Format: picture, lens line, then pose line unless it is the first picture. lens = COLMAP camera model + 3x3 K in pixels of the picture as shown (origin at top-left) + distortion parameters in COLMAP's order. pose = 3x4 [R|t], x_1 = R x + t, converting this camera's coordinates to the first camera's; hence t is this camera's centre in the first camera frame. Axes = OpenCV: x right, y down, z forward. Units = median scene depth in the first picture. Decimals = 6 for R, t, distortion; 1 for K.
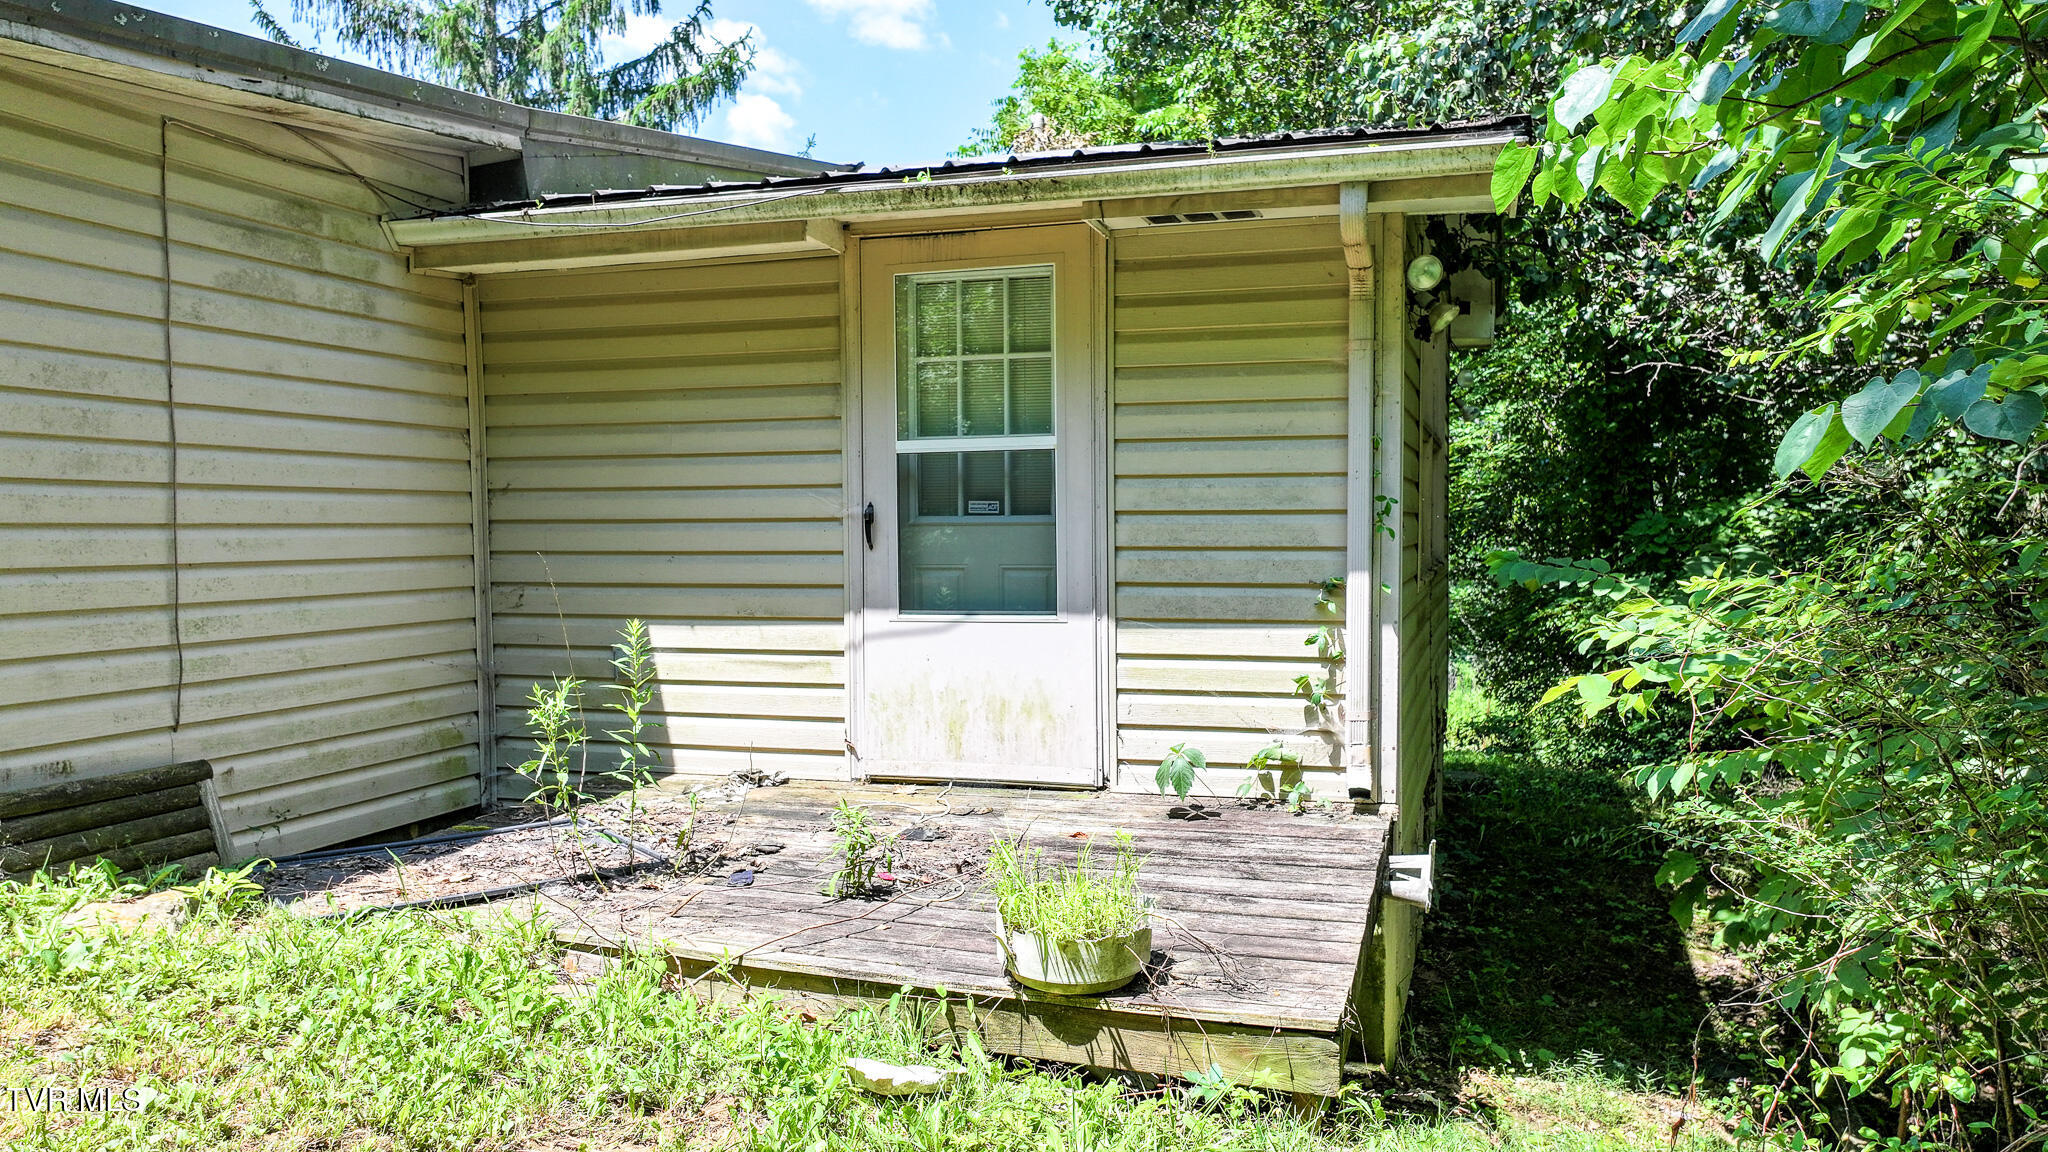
lens RADIAL K [[1448.2, 0, 1036.1], [0, 1448.2, 570.1], [0, 0, 1]] dist [-0.003040, 0.021071]
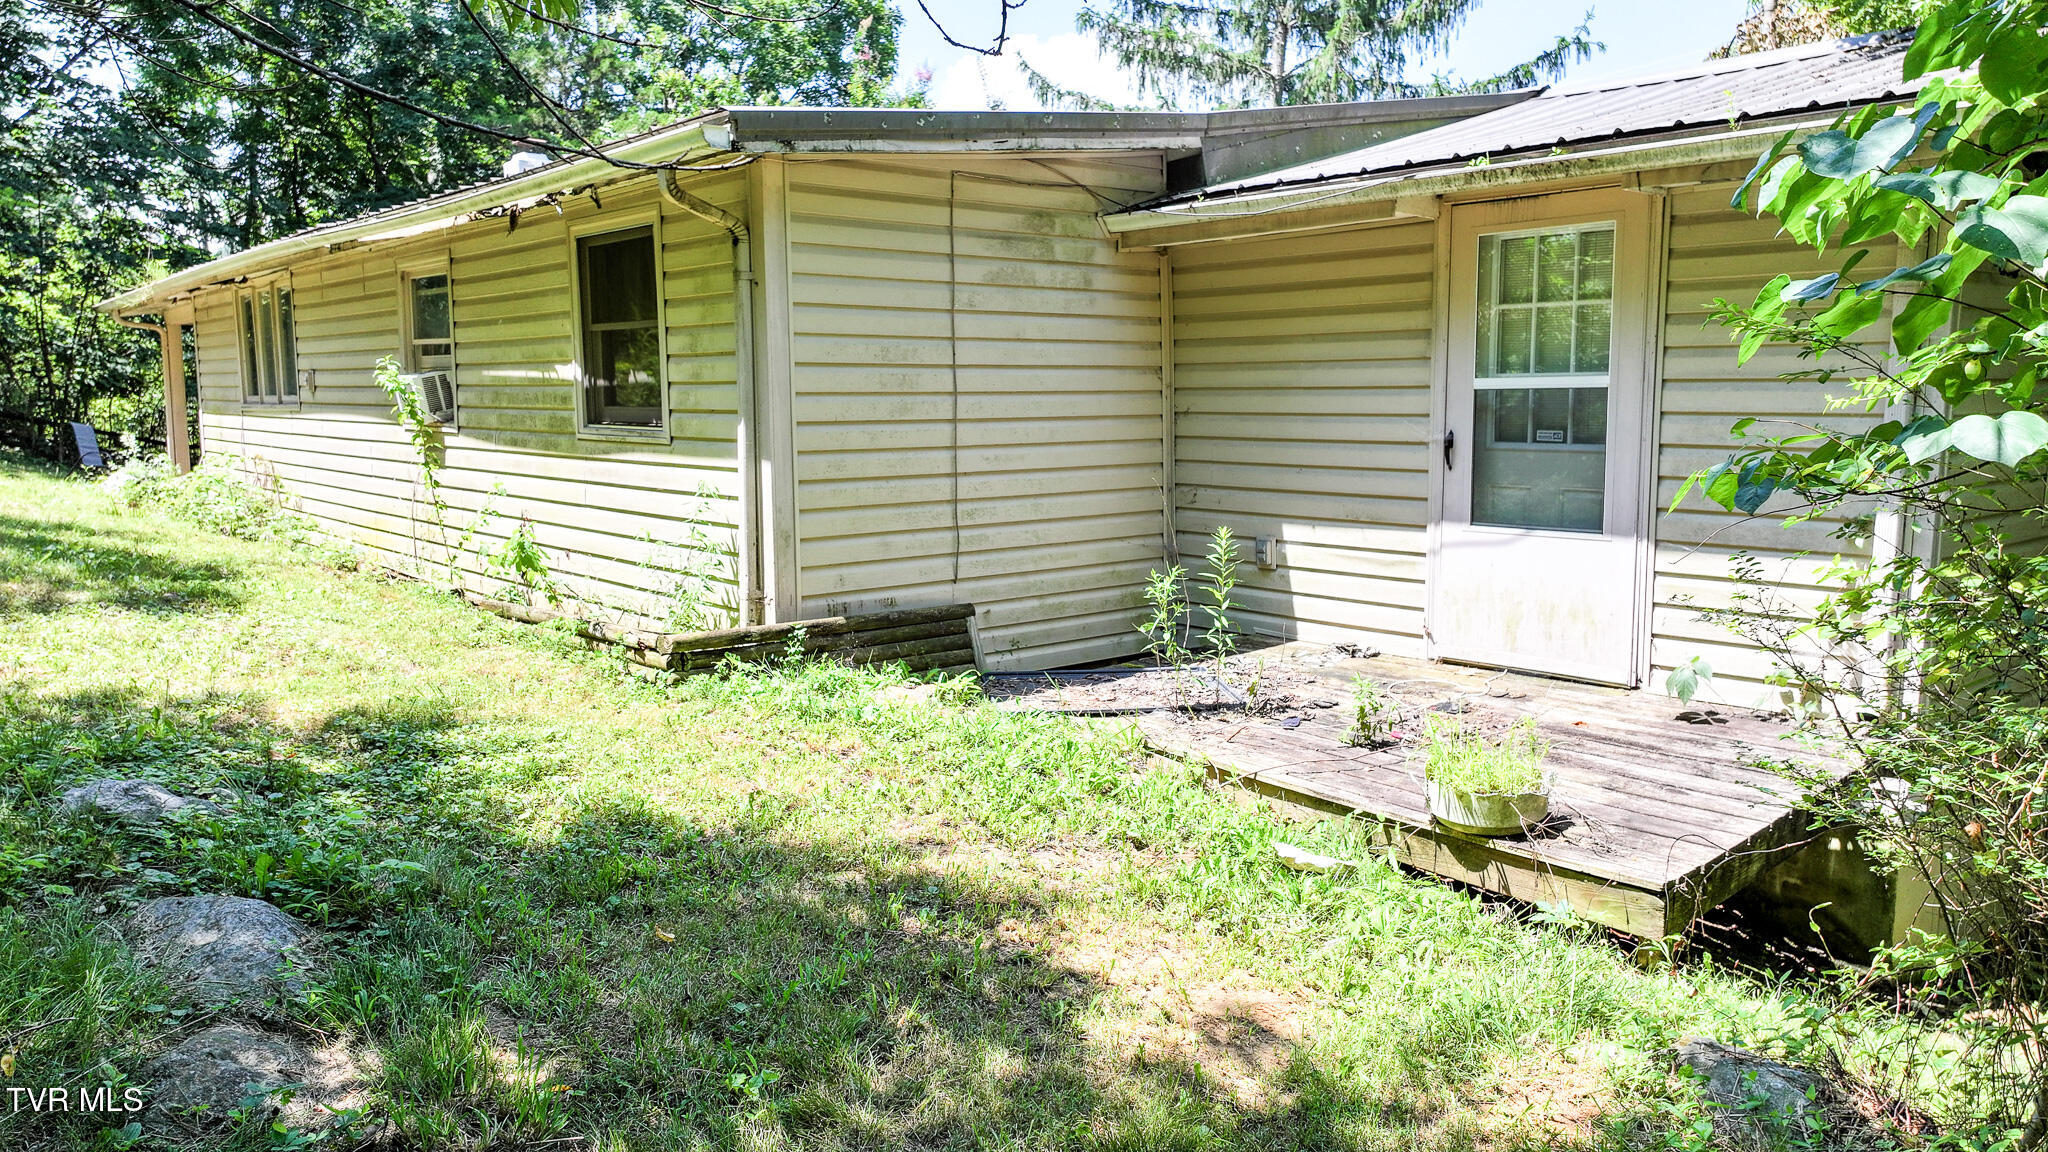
lens RADIAL K [[1448.2, 0, 1035.8], [0, 1448.2, 573.0], [0, 0, 1]] dist [-0.003040, 0.021071]
pose [[0.848685, 0.066846, -0.524658, 0.258582], [-0.015430, 0.994688, 0.101773, -0.052157], [0.528674, -0.078278, 0.845208, -0.223146]]
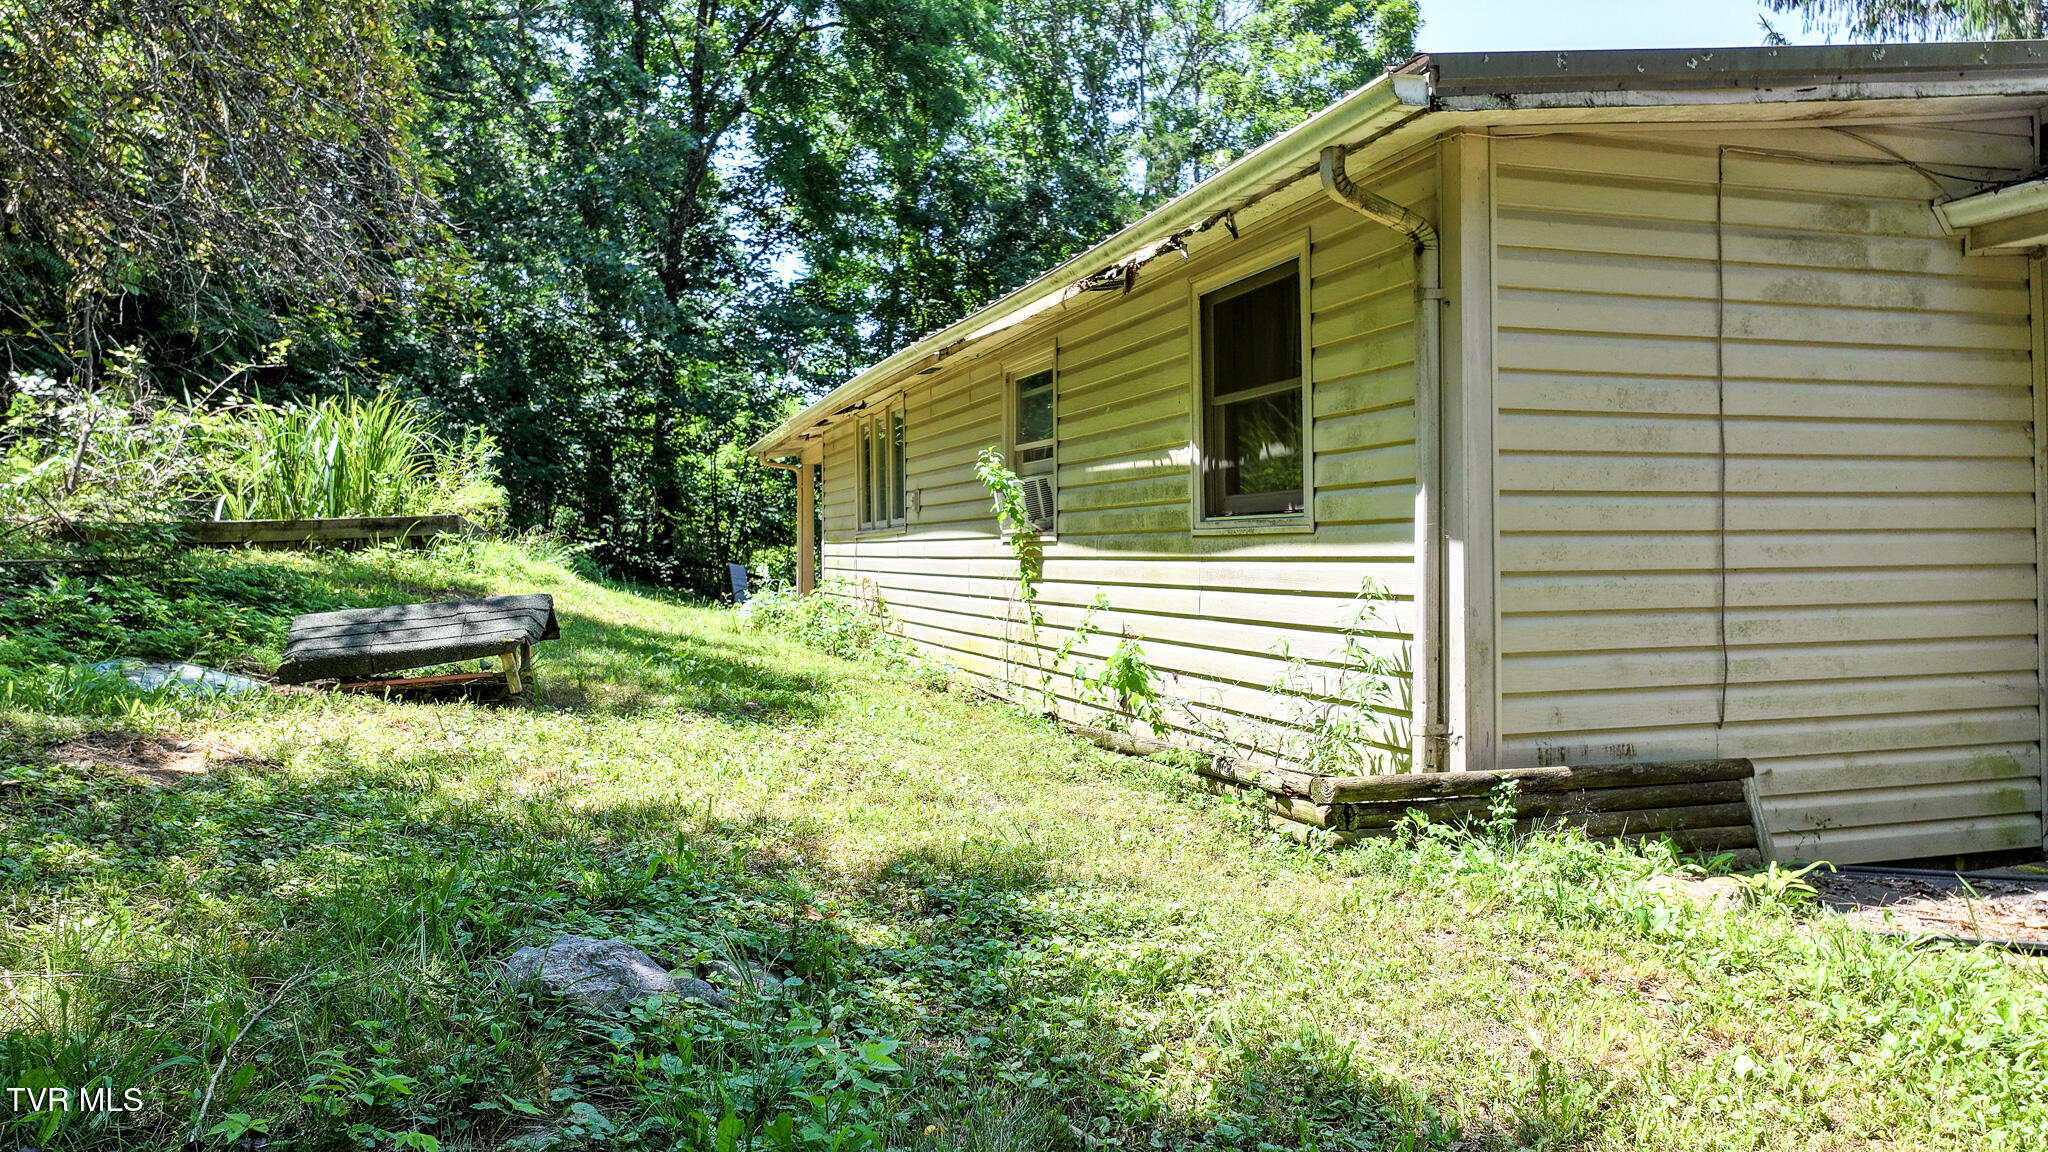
lens RADIAL K [[1448.2, 0, 1027.6], [0, 1448.2, 569.8], [0, 0, 1]] dist [-0.003040, 0.021071]
pose [[0.581484, 0.007383, -0.813525, -0.030545], [-0.017148, 0.999848, -0.003183, 0.008087], [0.813377, 0.015801, 0.581522, -0.019228]]
